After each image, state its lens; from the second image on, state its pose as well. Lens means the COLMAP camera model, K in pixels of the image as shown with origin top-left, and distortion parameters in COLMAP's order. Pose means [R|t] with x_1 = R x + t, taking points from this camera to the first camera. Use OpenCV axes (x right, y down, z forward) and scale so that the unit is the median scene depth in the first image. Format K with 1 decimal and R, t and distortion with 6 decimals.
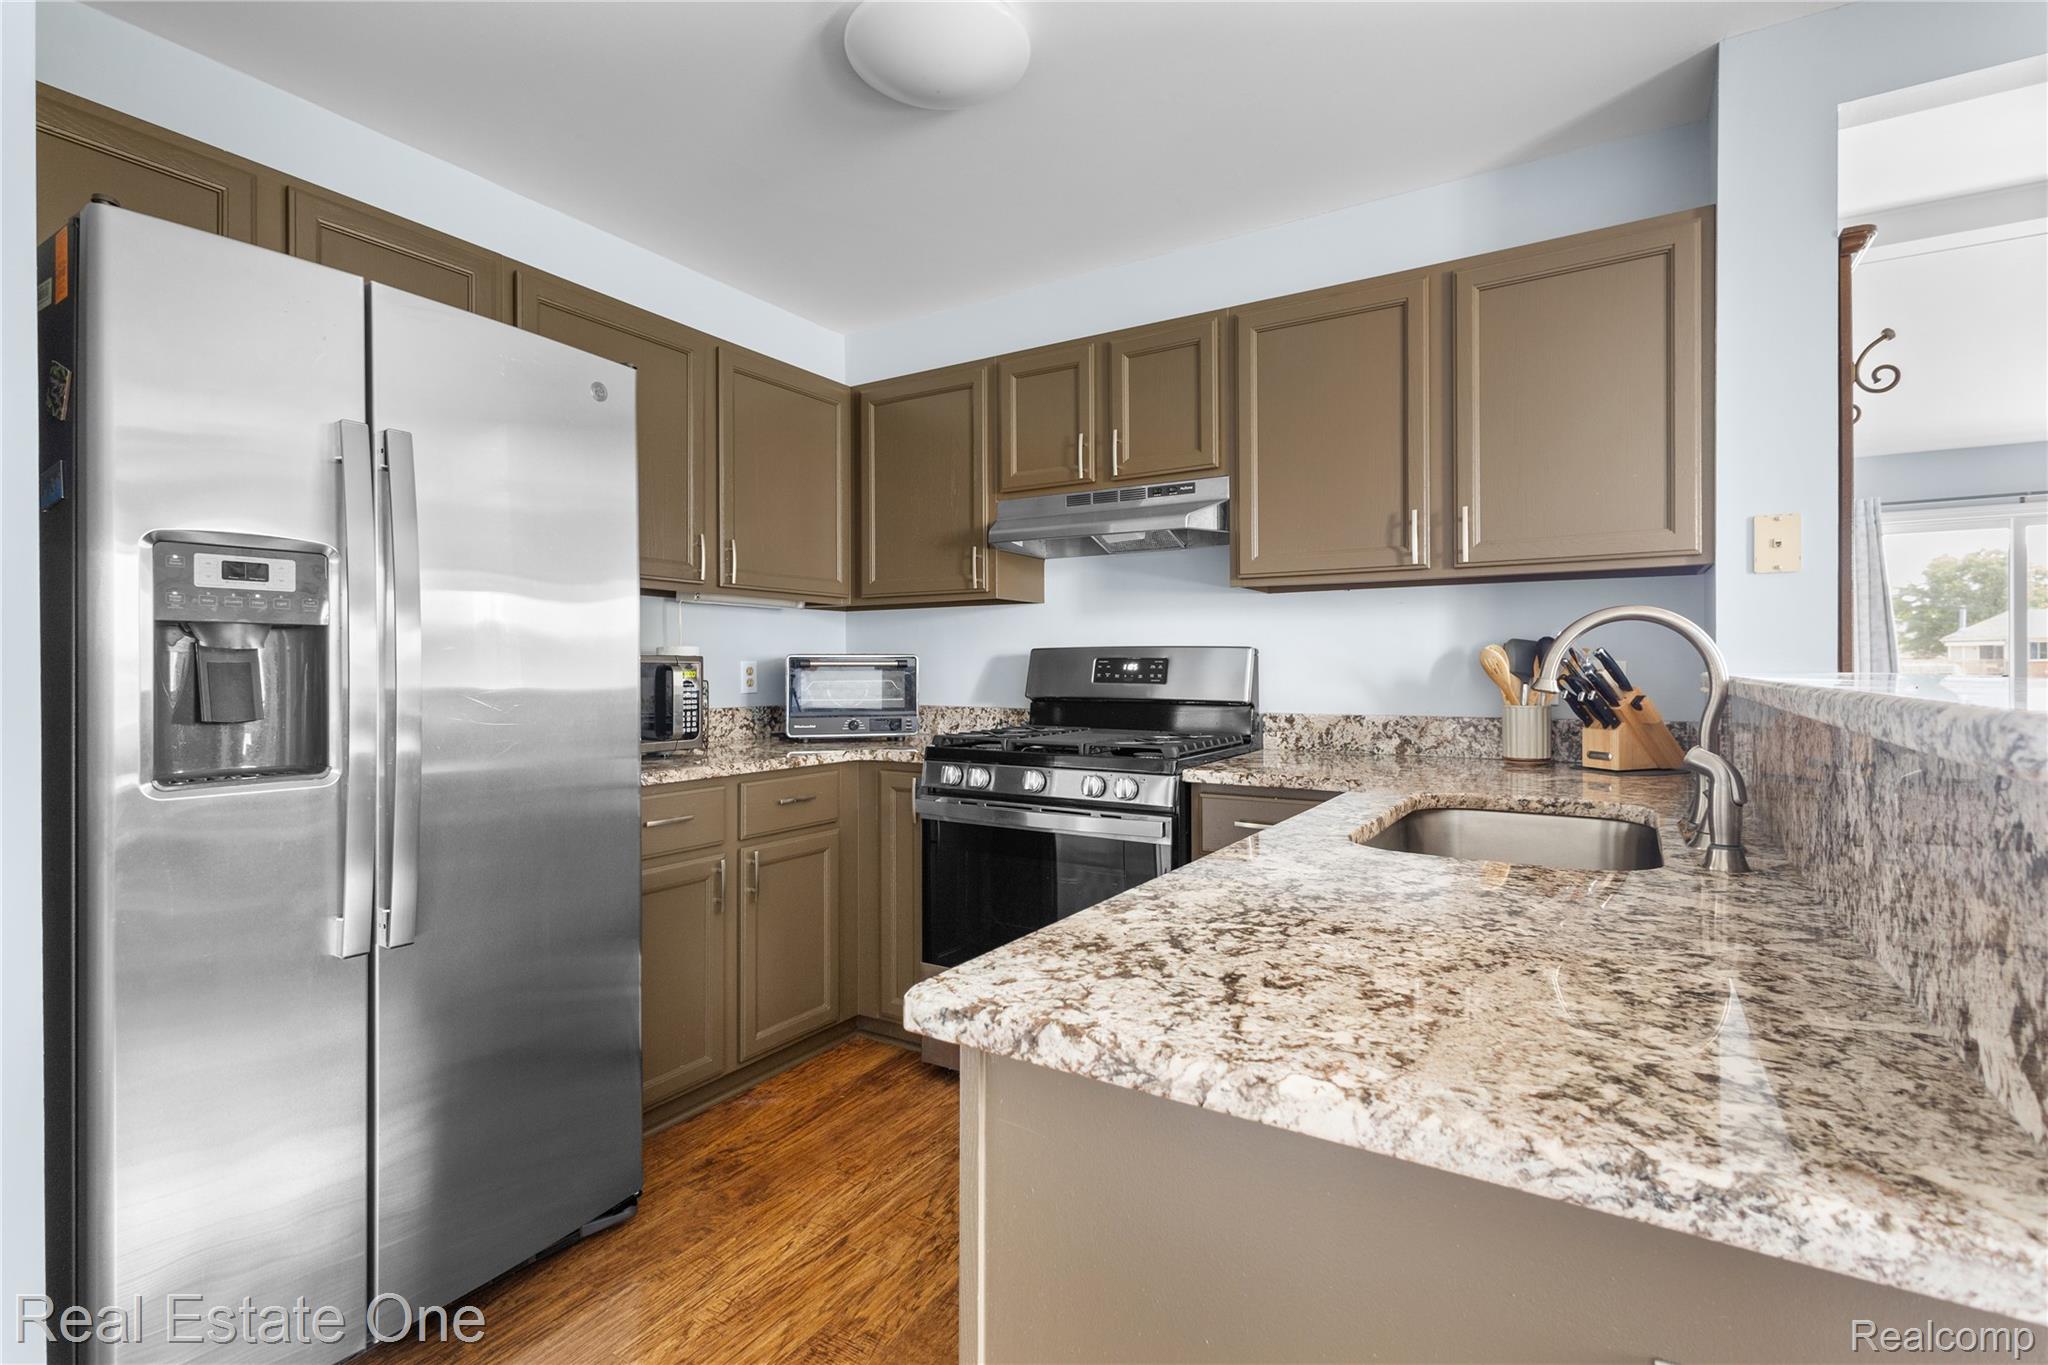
lens RADIAL K [[952.7, 0, 1023.2], [0, 952.7, 667.0], [0, 0, 1]] dist [0.011722, 0.000204]
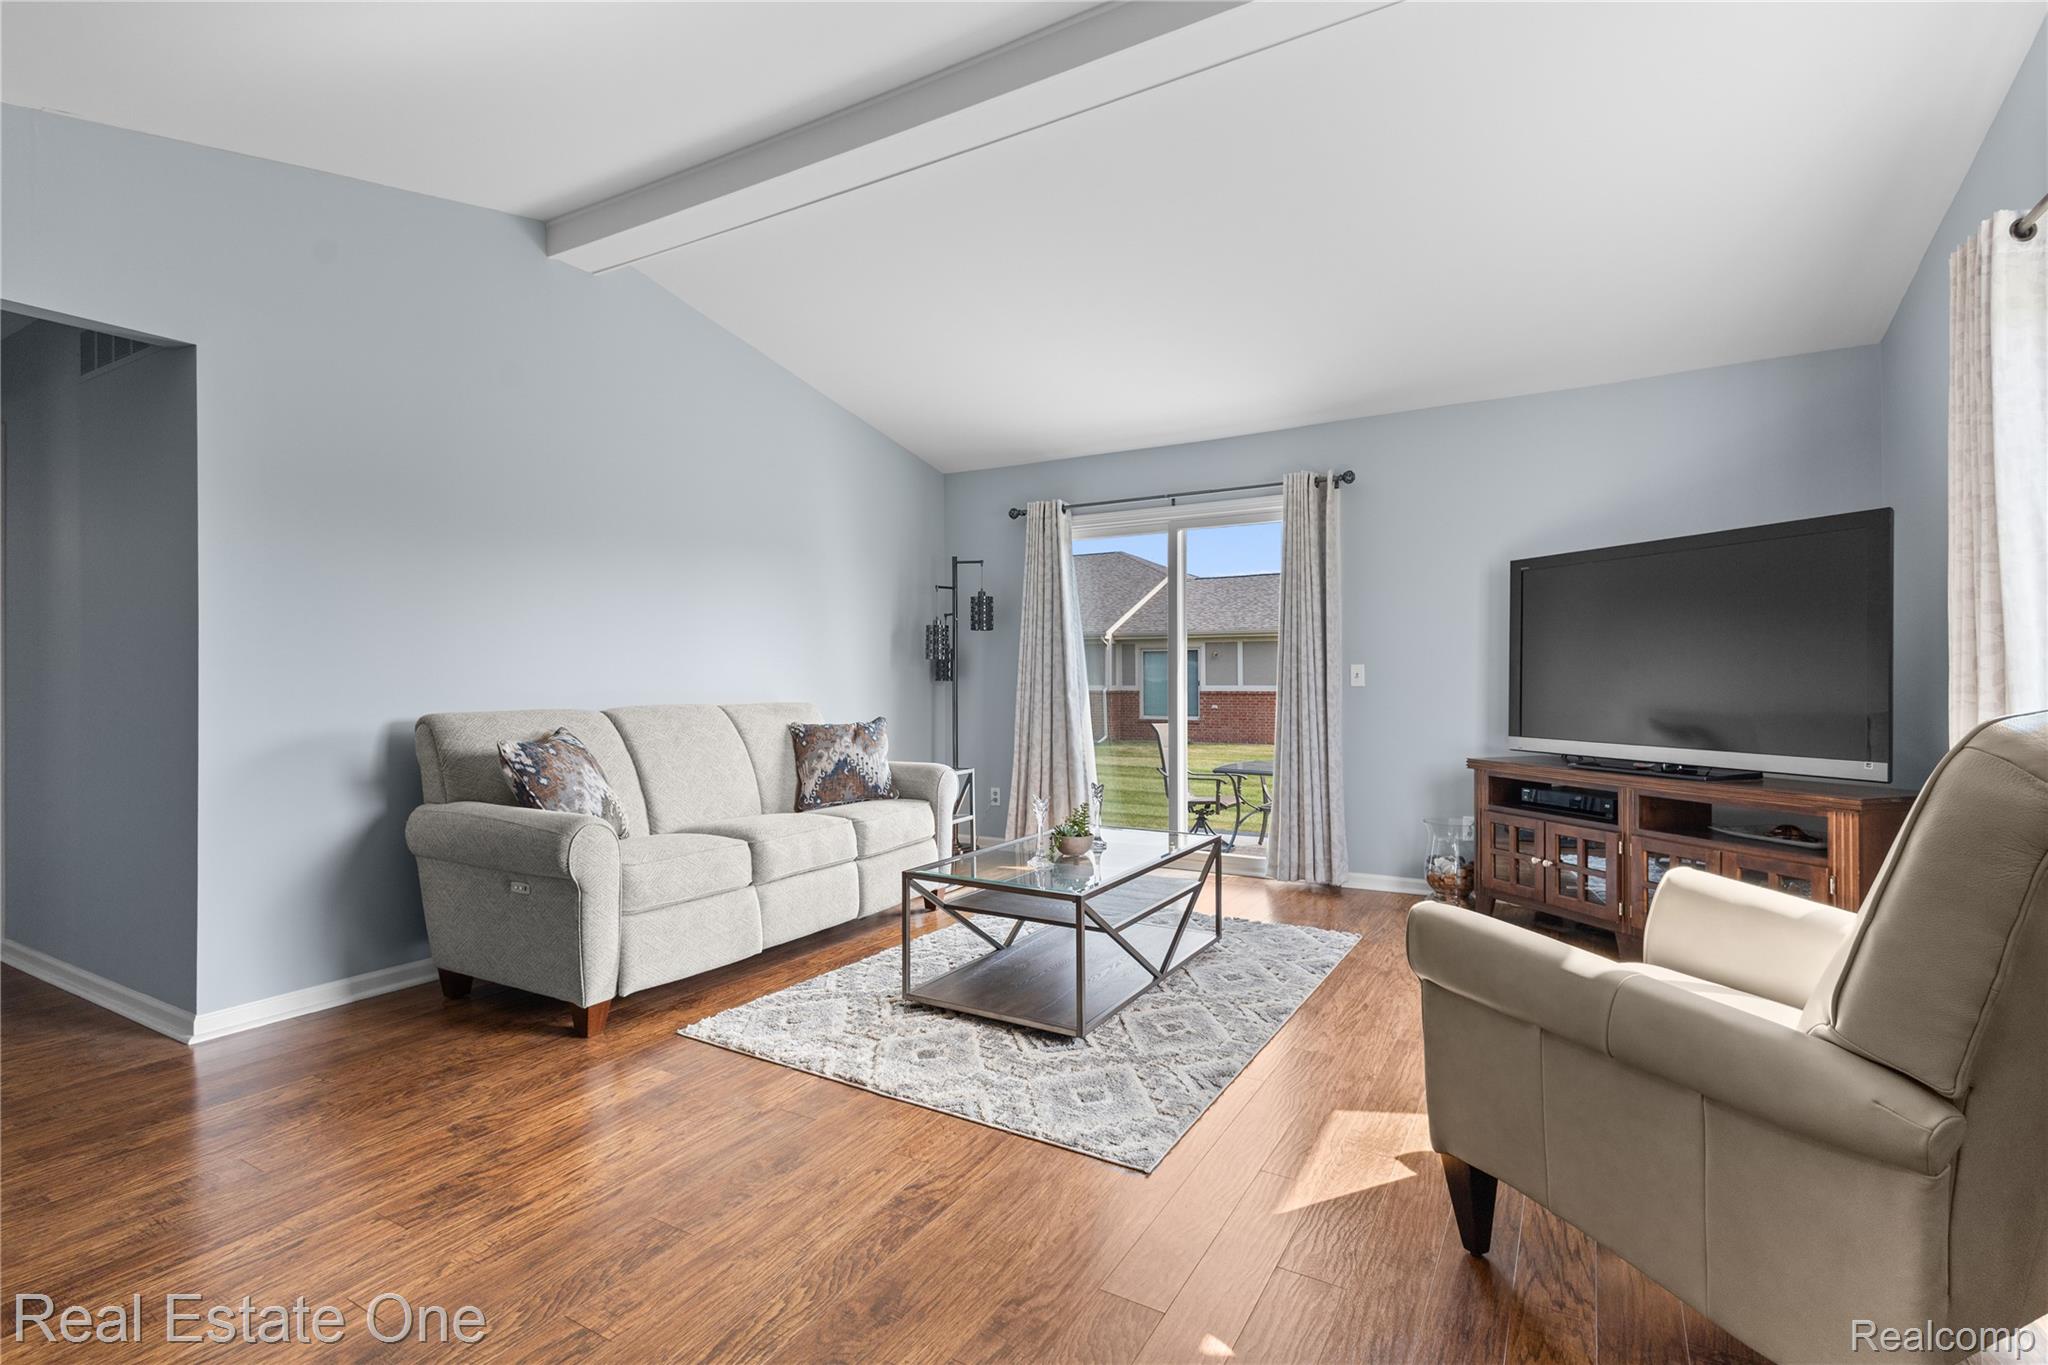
lens RADIAL K [[954.8, 0, 1023.4], [0, 954.8, 676.3], [0, 0, 1]] dist [0.010746, 0.000251]
pose [[0.999602, 0.001468, 0.028160, 1.880774], [-0.001386, 0.999995, -0.002943, 0.013382], [-0.028164, 0.002902, 0.999599, 0.070017]]
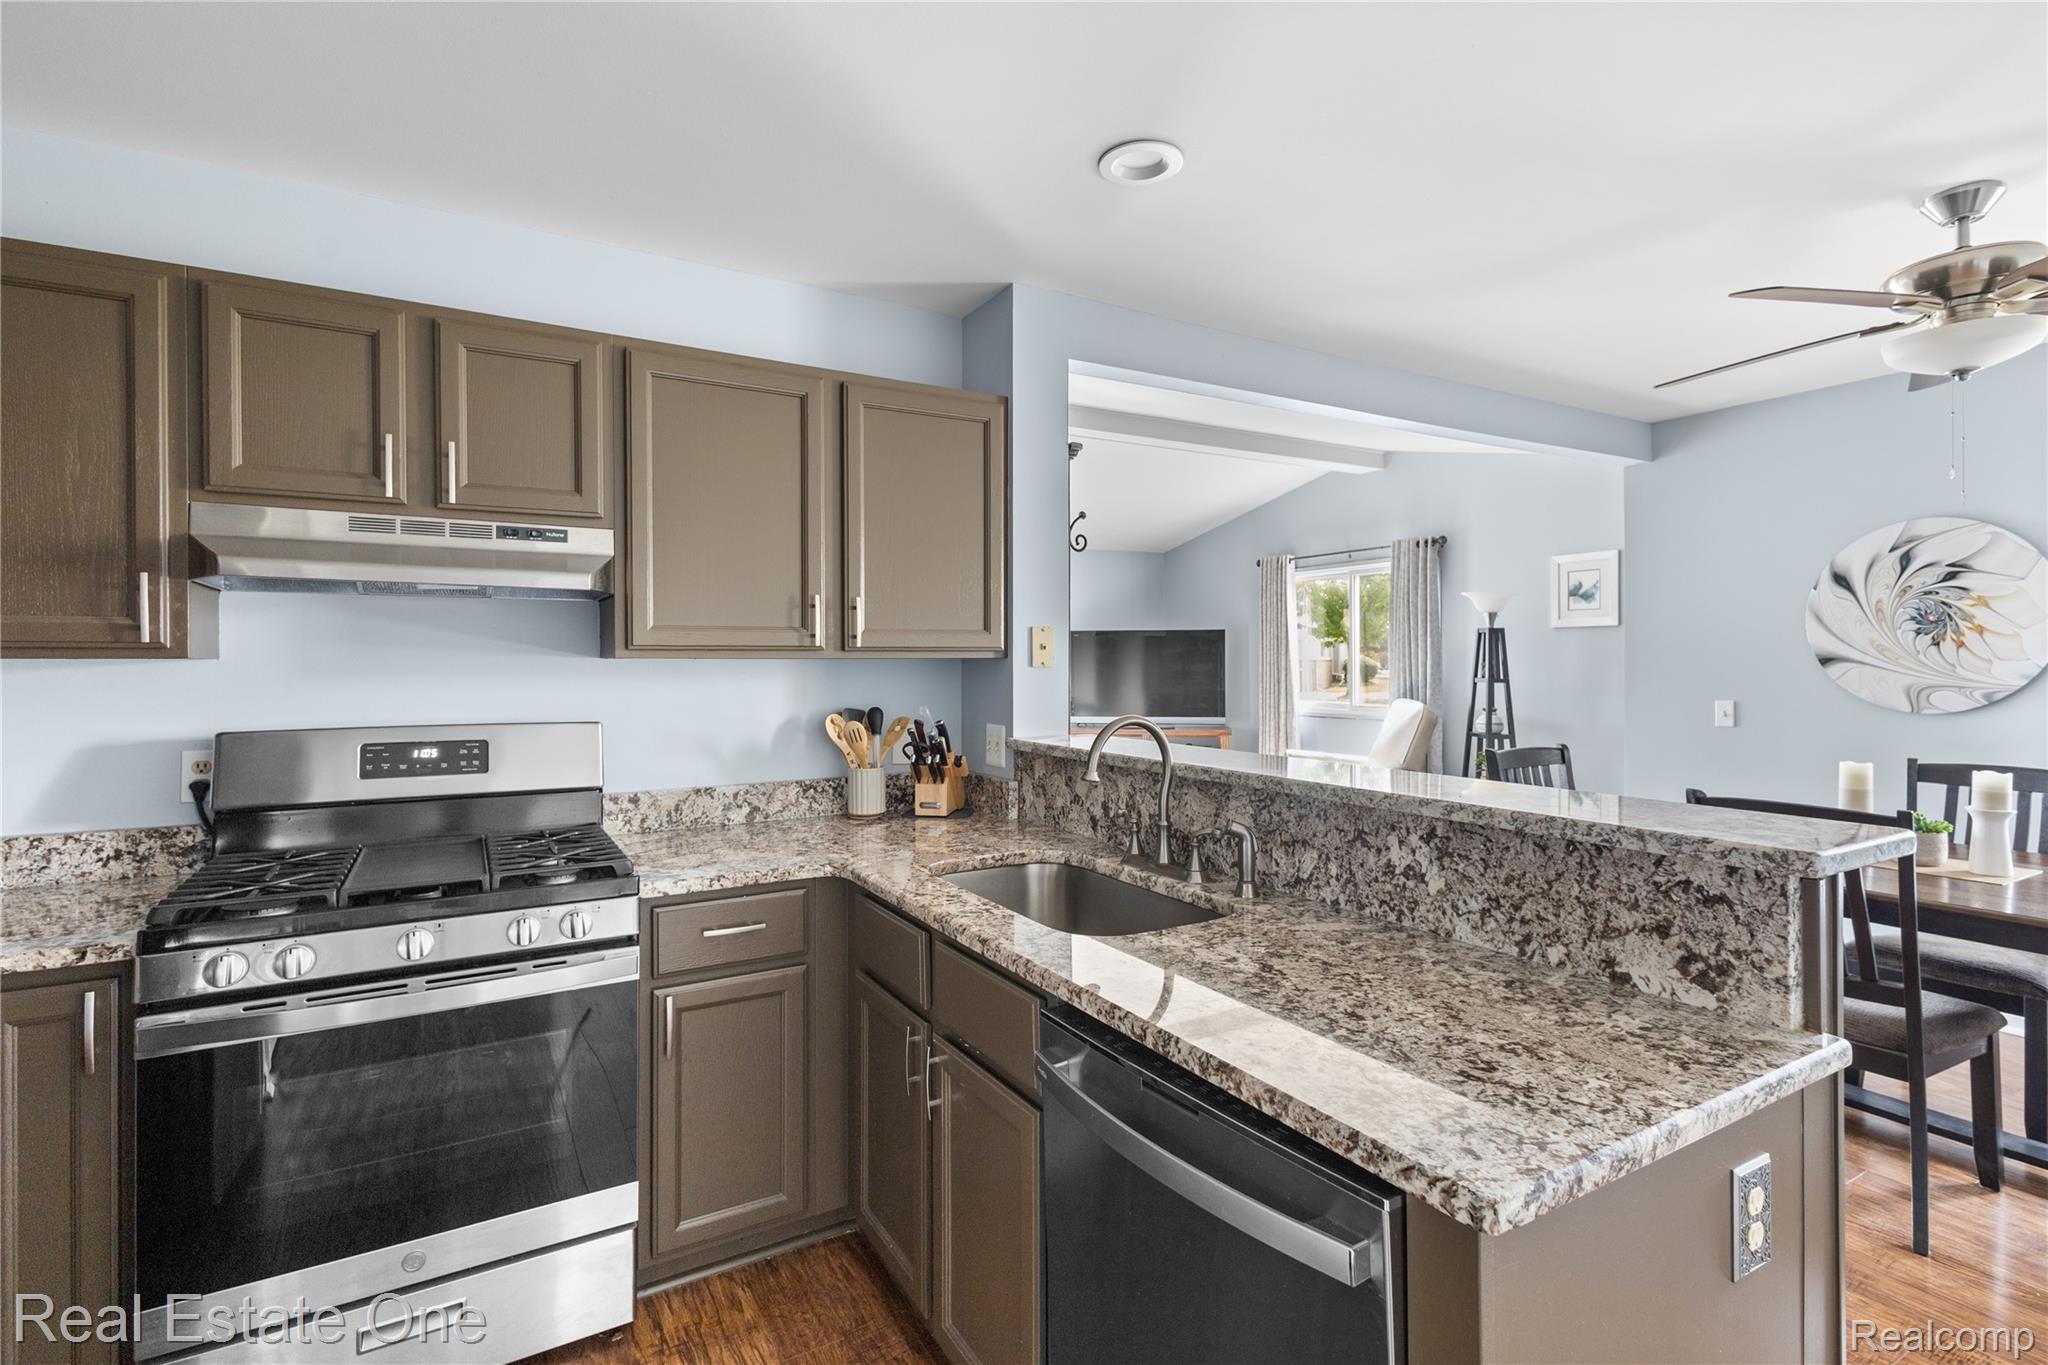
lens RADIAL K [[956.4, 0, 1020.7], [0, 956.4, 665.1], [0, 0, 1]] dist [0.009549, -0.001508]
pose [[0.468263, -0.002602, 0.883586, -0.382533], [0.003127, 0.999994, 0.001288, -0.078847], [-0.883584, 0.002160, 0.468268, 0.272228]]
